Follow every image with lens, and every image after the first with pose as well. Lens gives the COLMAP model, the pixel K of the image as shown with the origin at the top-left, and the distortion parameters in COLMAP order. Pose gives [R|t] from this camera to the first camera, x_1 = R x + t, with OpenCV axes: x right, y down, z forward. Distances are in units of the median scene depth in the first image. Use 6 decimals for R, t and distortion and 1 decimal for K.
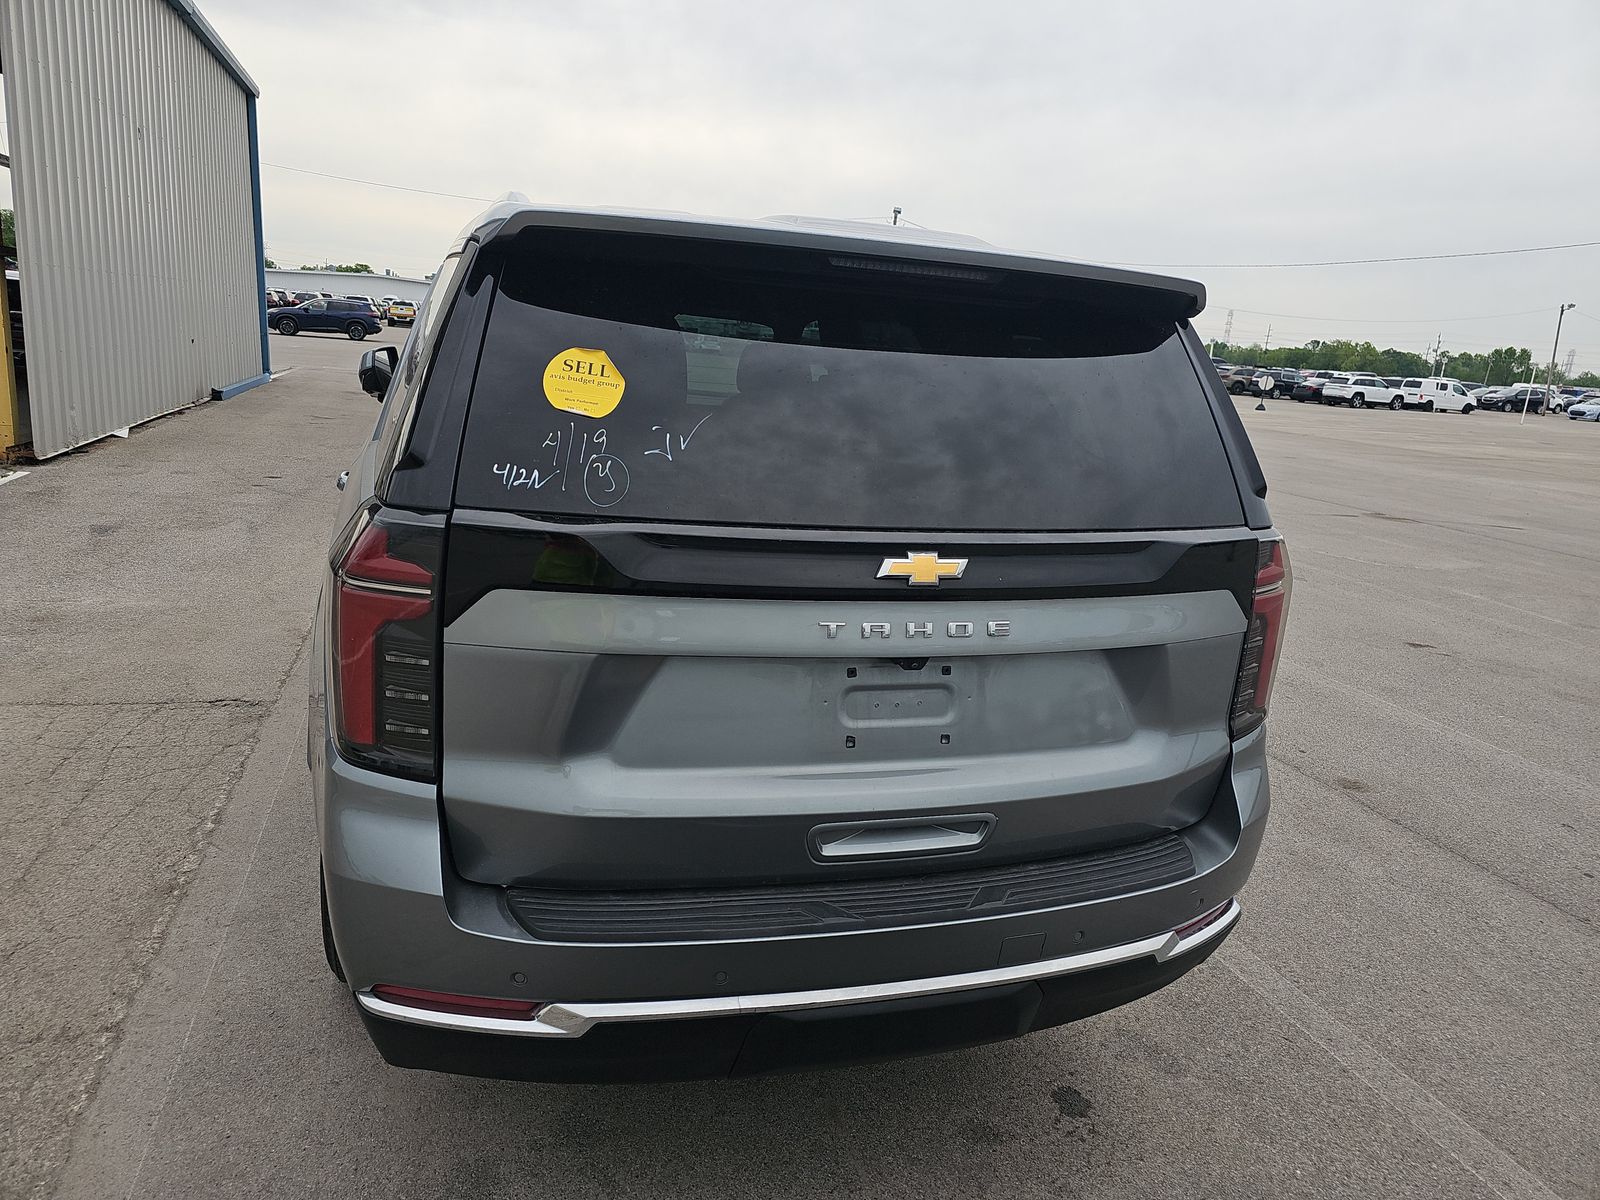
lens RADIAL K [[1088.7, 0, 800.0], [0, 1088.7, 600.0], [0, 0, 1]] dist [0.024864, -0.005091]
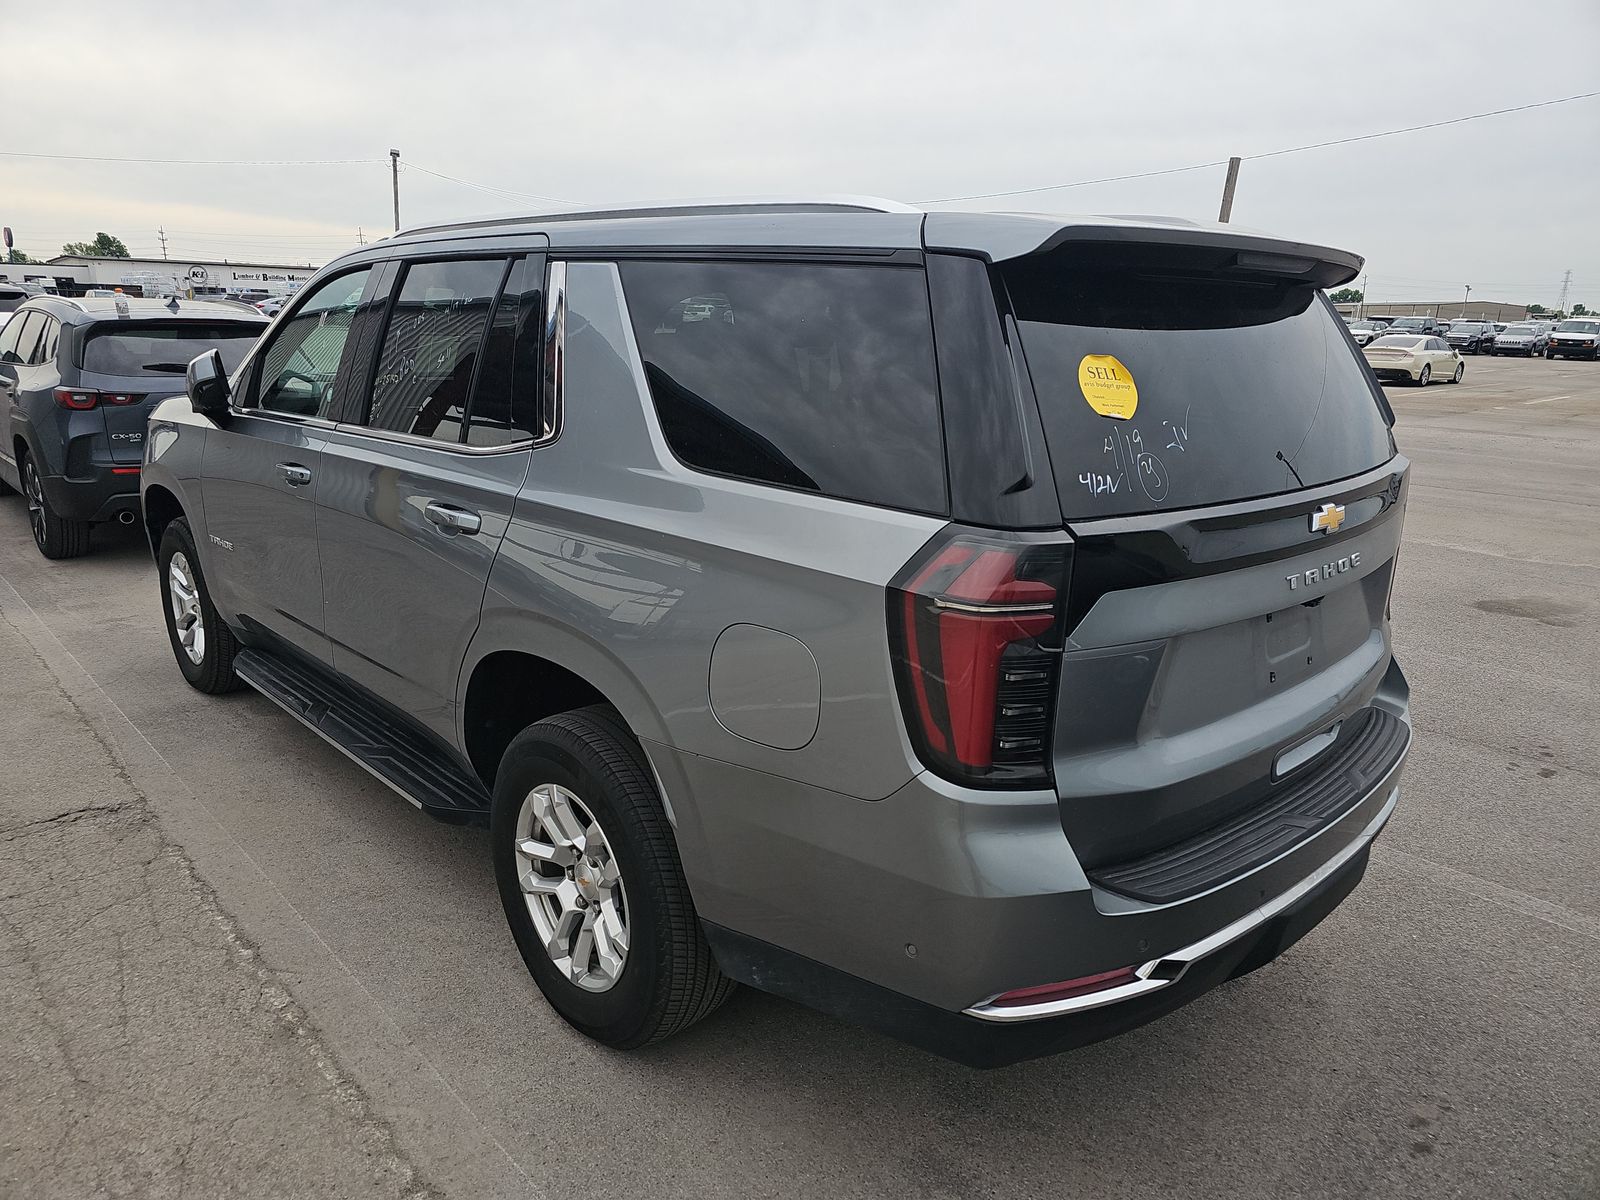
lens RADIAL K [[1088.7, 0, 800.0], [0, 1088.7, 600.0], [0, 0, 1]] dist [0.024864, -0.005091]
pose [[0.903003, -0.167006, 0.395848, -0.889446], [0.148148, 0.985886, 0.077985, -0.119497], [-0.403284, -0.011777, 0.914999, 0.150311]]
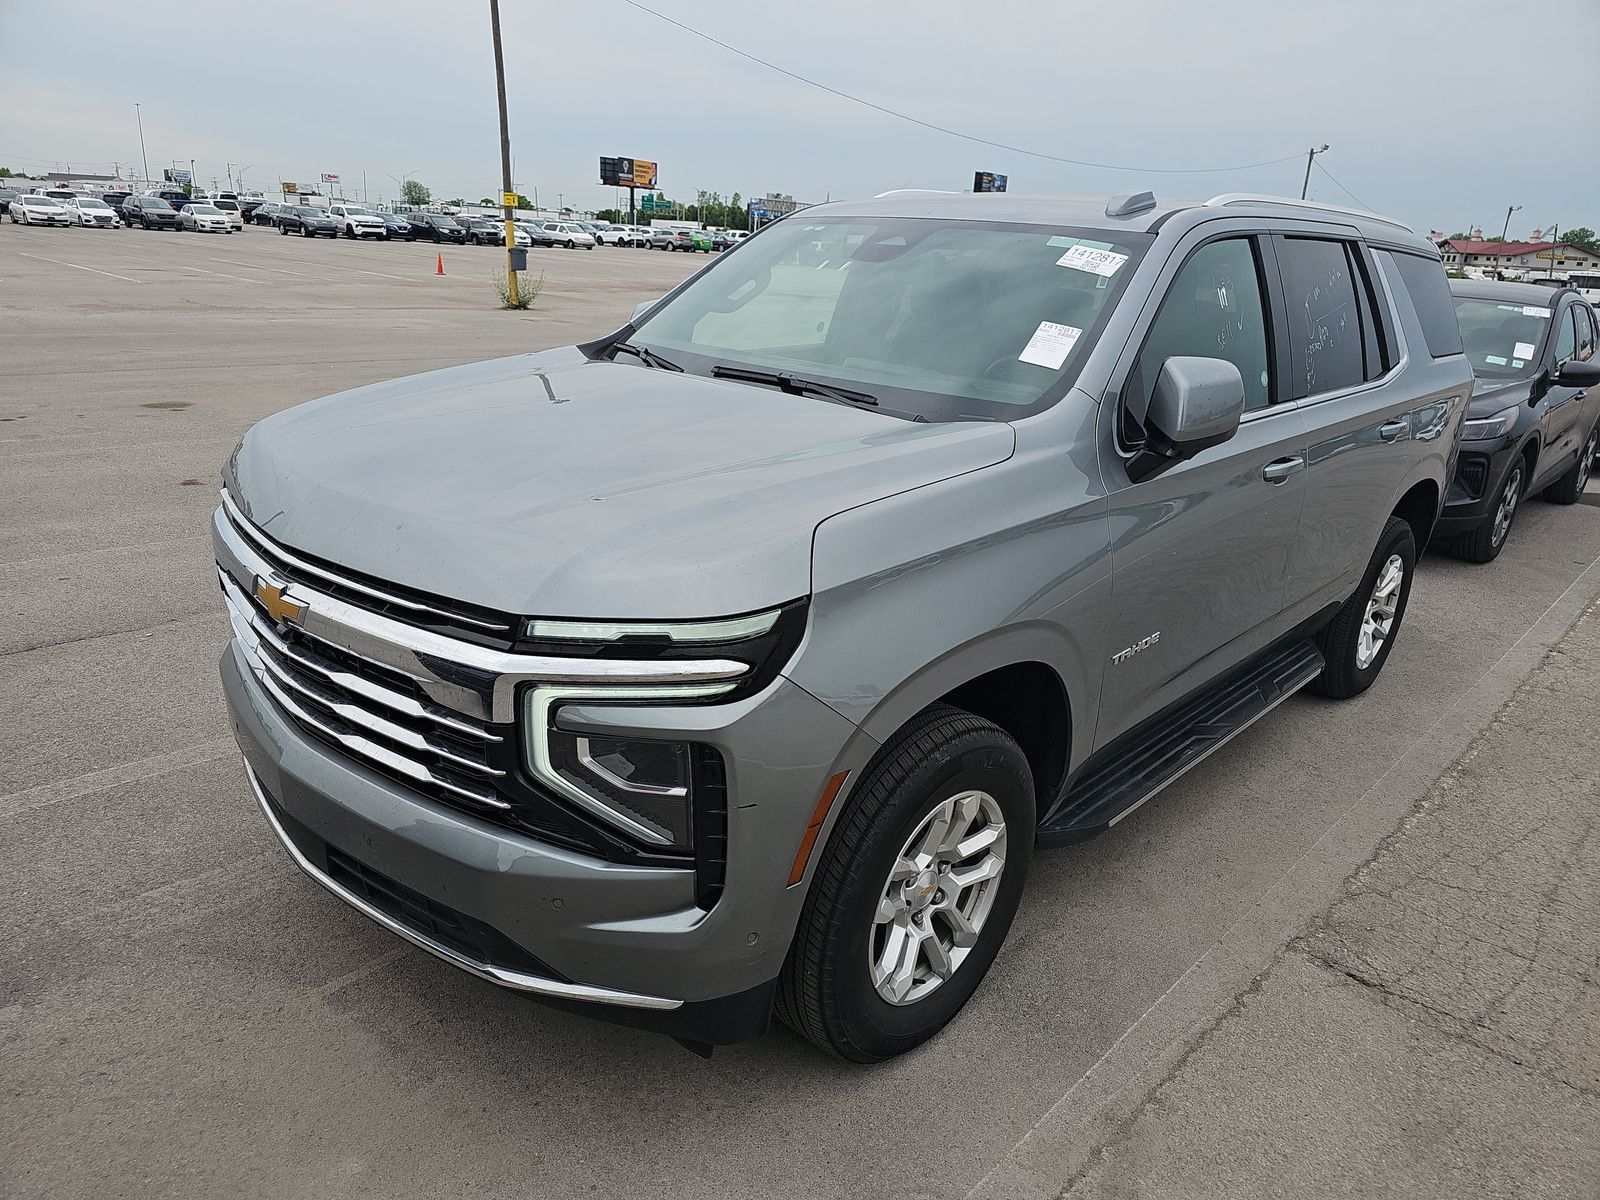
lens RADIAL K [[1088.7, 0, 800.0], [0, 1088.7, 600.0], [0, 0, 1]] dist [0.024864, -0.005091]
pose [[-0.489969, -0.379033, 0.785025, -2.013658], [0.098759, 0.870594, 0.481988, -1.093041], [-0.866127, 0.313687, -0.389132, 3.777762]]
